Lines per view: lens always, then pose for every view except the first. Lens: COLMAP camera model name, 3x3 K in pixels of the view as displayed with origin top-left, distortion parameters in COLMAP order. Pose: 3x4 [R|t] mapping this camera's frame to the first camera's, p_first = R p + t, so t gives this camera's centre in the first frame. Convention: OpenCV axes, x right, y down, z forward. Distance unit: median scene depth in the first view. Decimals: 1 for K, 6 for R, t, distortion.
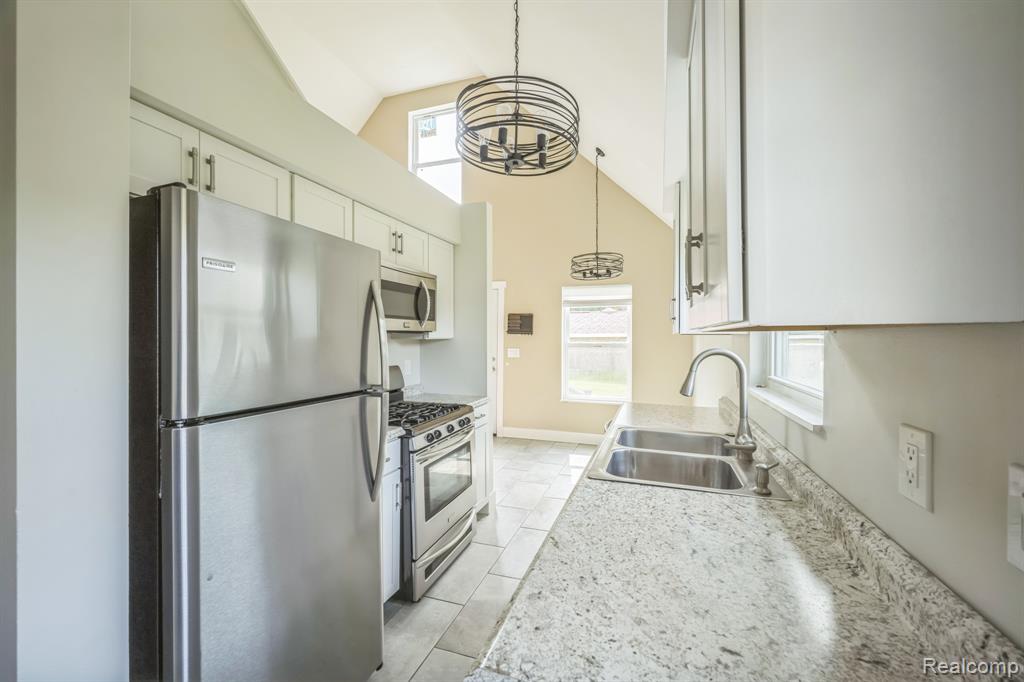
lens RADIAL K [[405.0, 0, 512.8], [0, 405.0, 339.2], [0, 0, 1]] dist [0.001115, -0.000258]
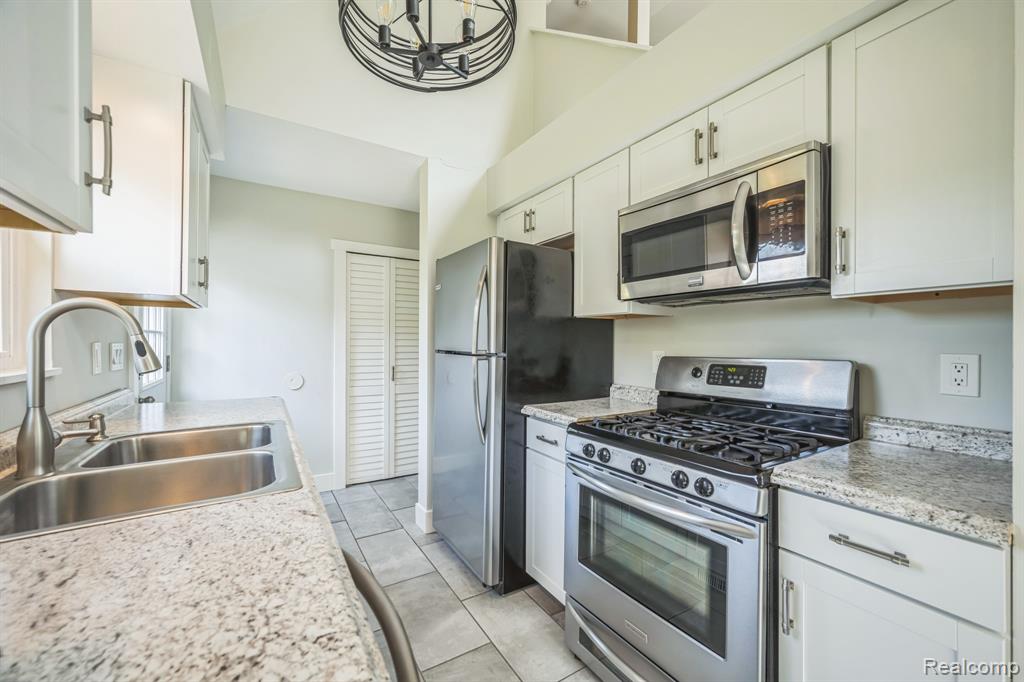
lens RADIAL K [[405.0, 0, 511.7], [0, 405.0, 341.2], [0, 0, 1]] dist [0.001115, -0.000258]
pose [[-0.621220, -0.001361, -0.783635, 0.466306], [0.000641, 0.999997, -0.002245, 0.152182], [0.783636, -0.001897, -0.621217, 1.752388]]
